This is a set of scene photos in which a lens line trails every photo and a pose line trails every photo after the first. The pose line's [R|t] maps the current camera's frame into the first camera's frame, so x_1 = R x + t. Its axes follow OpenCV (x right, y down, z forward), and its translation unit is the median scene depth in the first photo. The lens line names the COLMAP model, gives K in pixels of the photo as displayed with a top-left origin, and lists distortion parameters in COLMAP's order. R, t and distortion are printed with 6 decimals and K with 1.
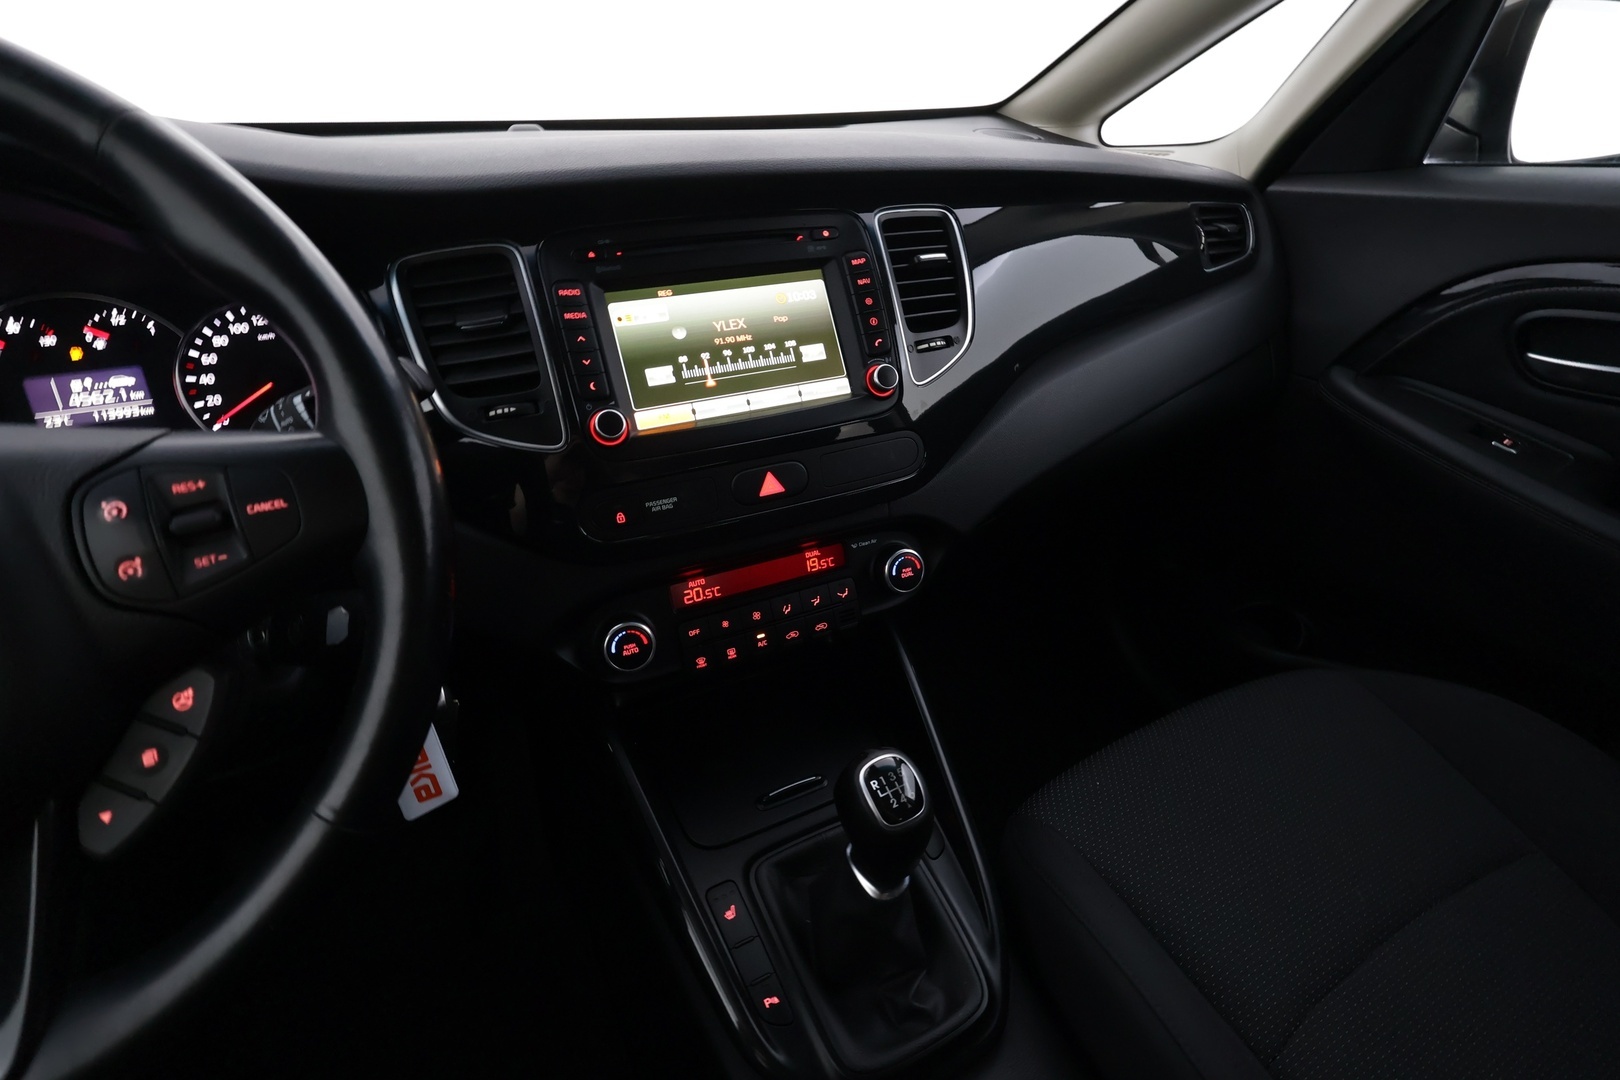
lens RADIAL K [[763.6, 0, 810.8], [0, 763.6, 542.4], [0, 0, 1]] dist [0.013121, -0.002521]
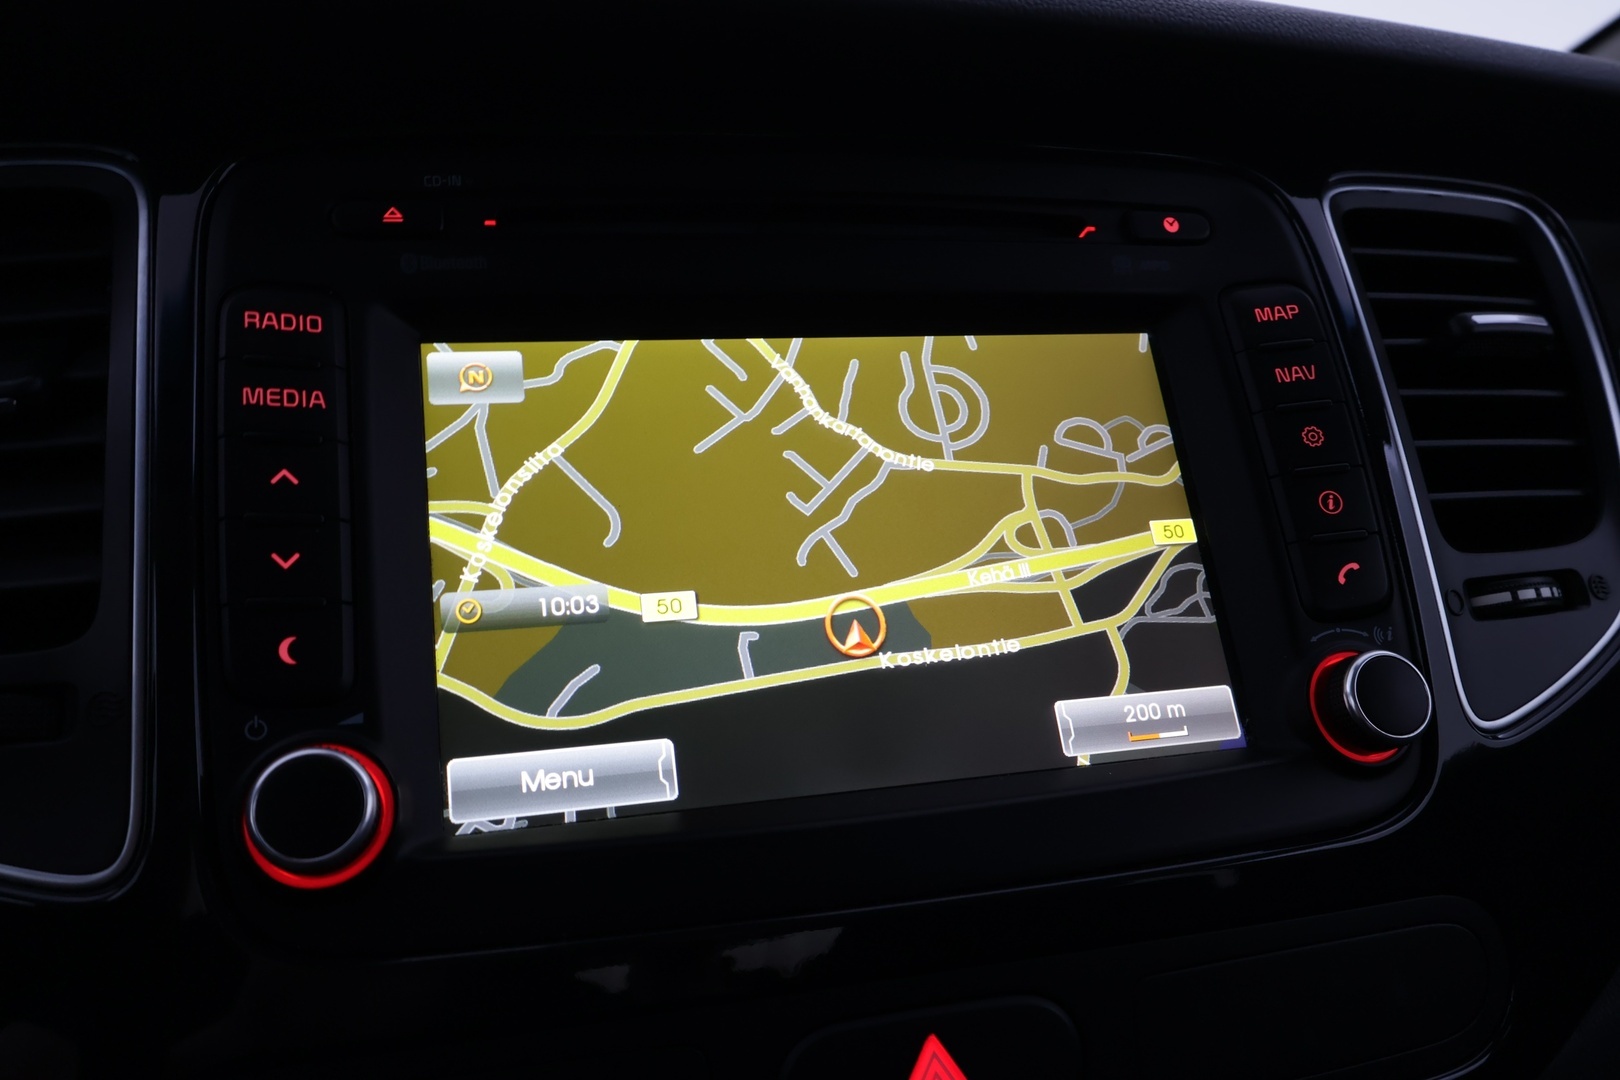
lens RADIAL K [[1295.6, 0, 810.3], [0, 1295.6, 540.4], [0, 0, 1]] dist [0.026742, -0.024724]
pose [[0.987648, 0.065687, -0.142255, -0.043934], [-0.103183, 0.955894, -0.274990, -0.124453], [0.117918, 0.286272, 0.950865, 0.535235]]
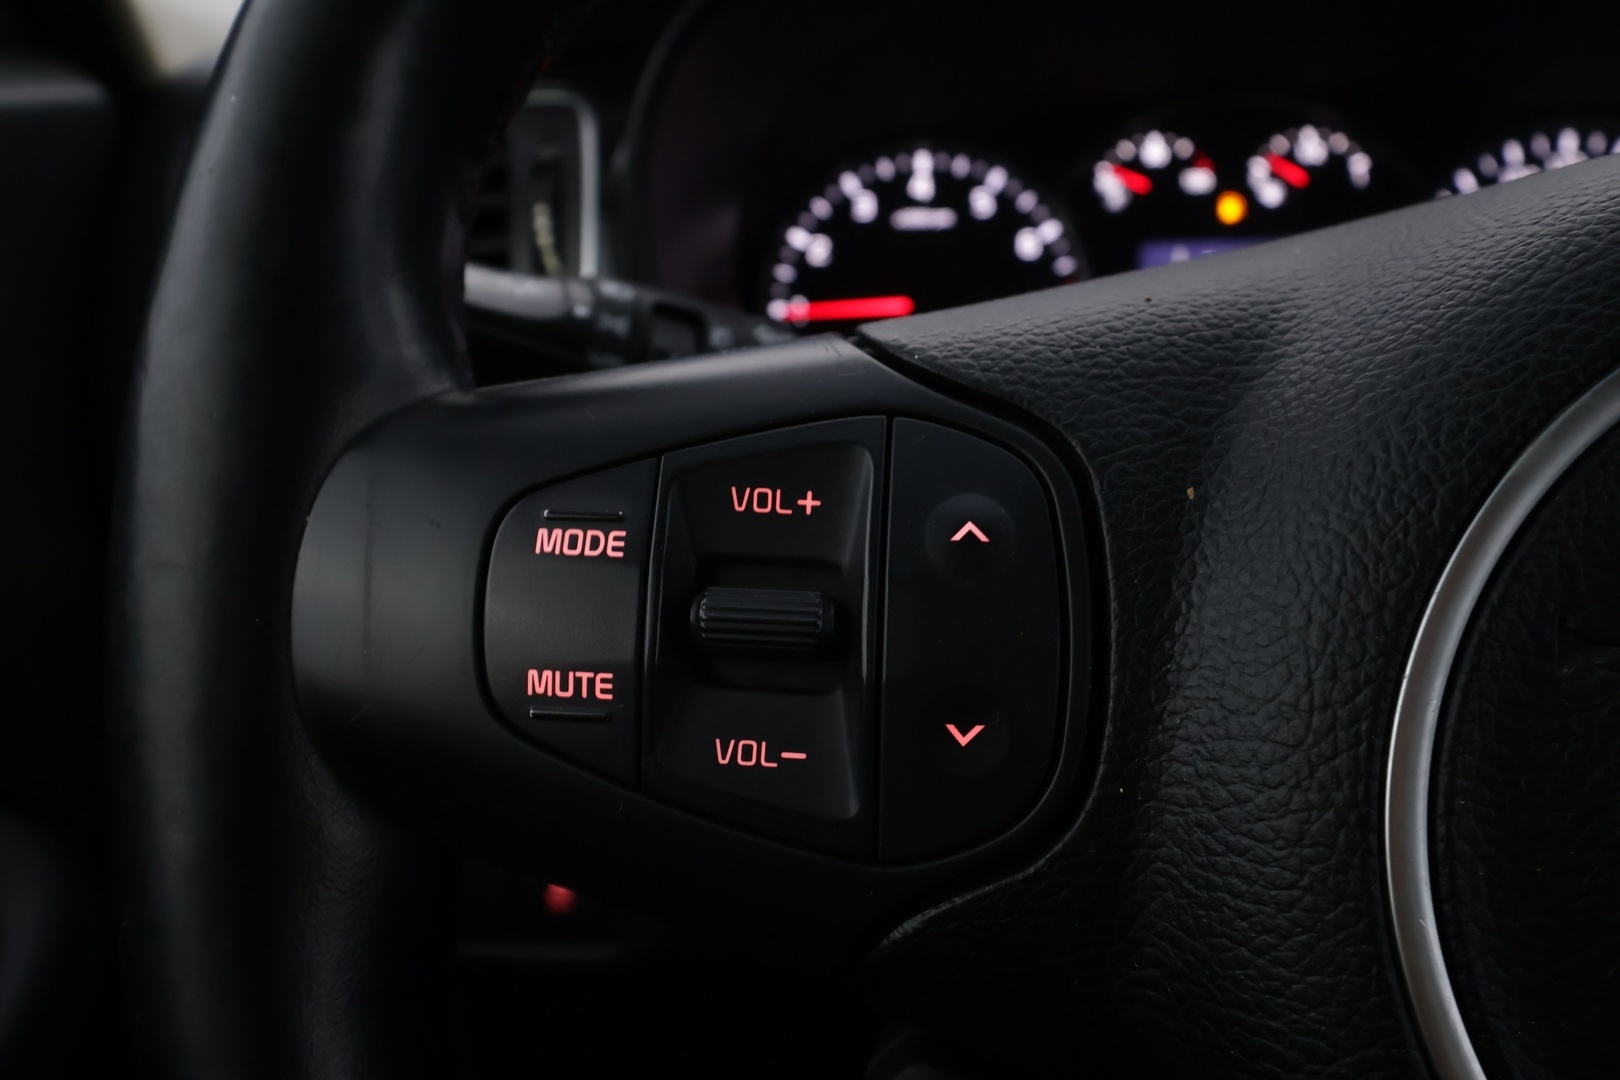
lens RADIAL K [[1295.6, 0, 804.3], [0, 1295.6, 539.4], [0, 0, 1]] dist [0.026742, -0.024724]
pose [[0.838173, 0.188743, -0.511705, -0.663459], [-0.242189, 0.969440, -0.039128, 0.080696], [0.488682, 0.156725, 0.858270, 0.113575]]
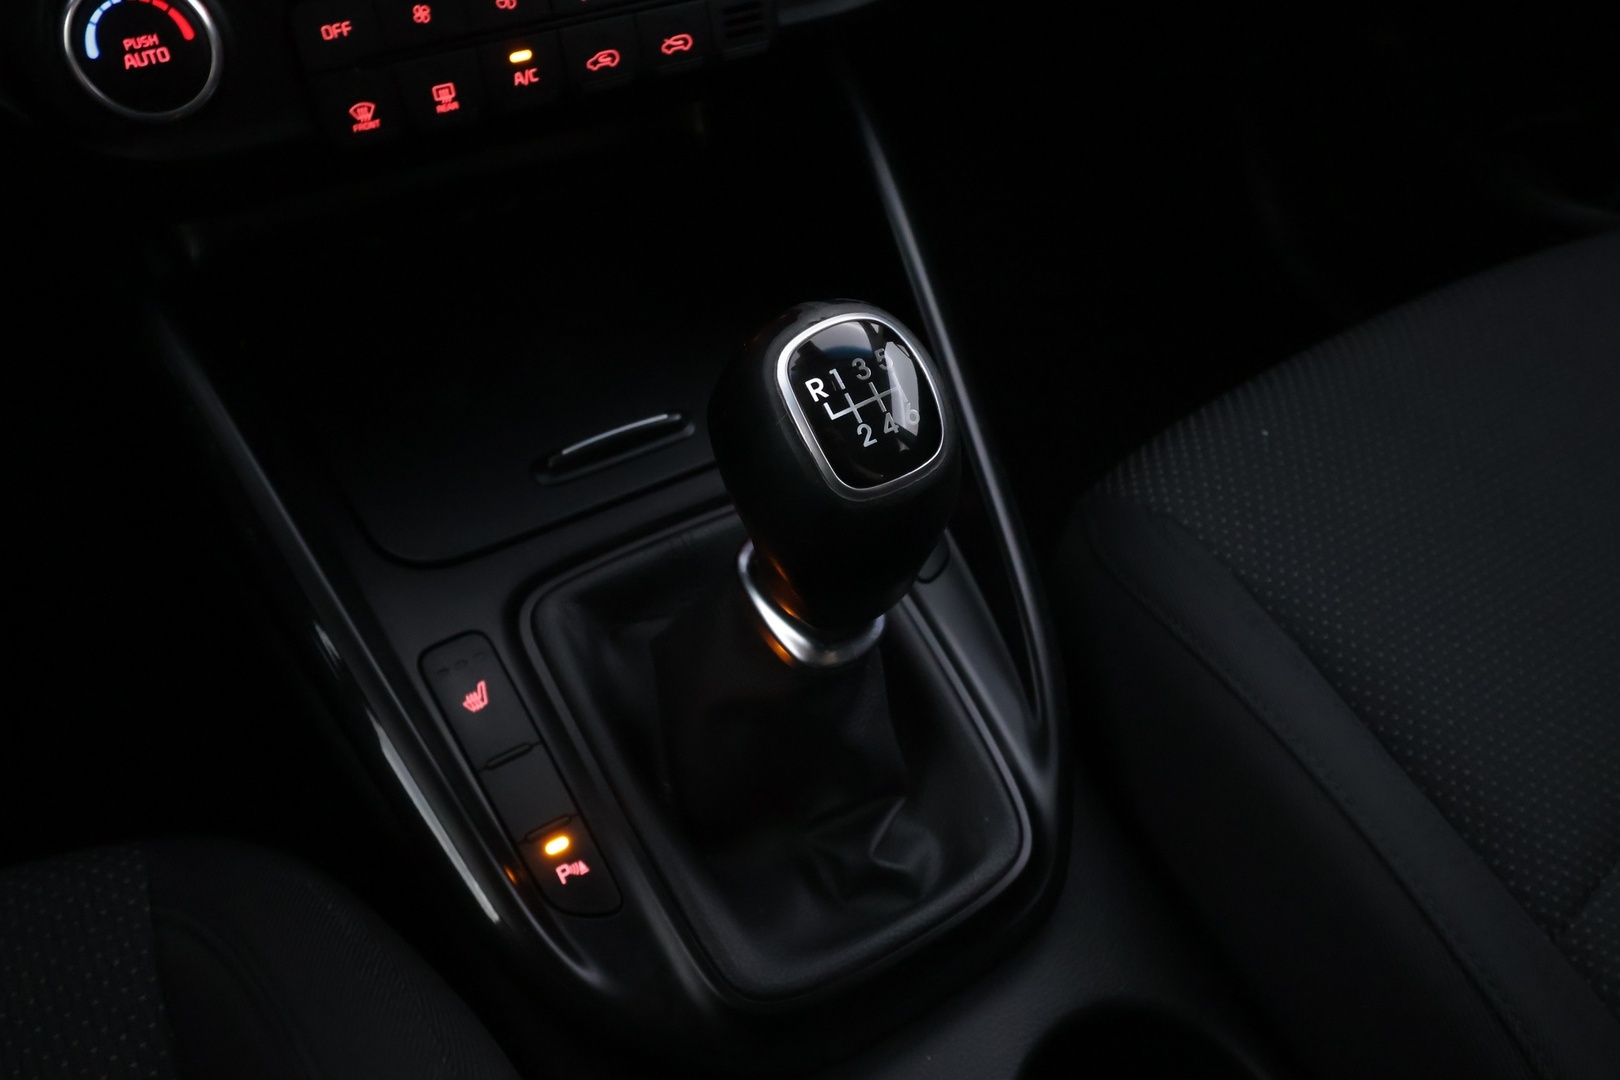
lens RADIAL K [[1295.6, 0, 816.6], [0, 1295.6, 538.8], [0, 0, 1]] dist [0.026742, -0.024724]
pose [[0.994085, -0.009552, 0.108179, 0.011561], [-0.027349, 0.942001, 0.334494, 0.140537], [-0.105100, -0.335474, 0.936168, 0.307504]]
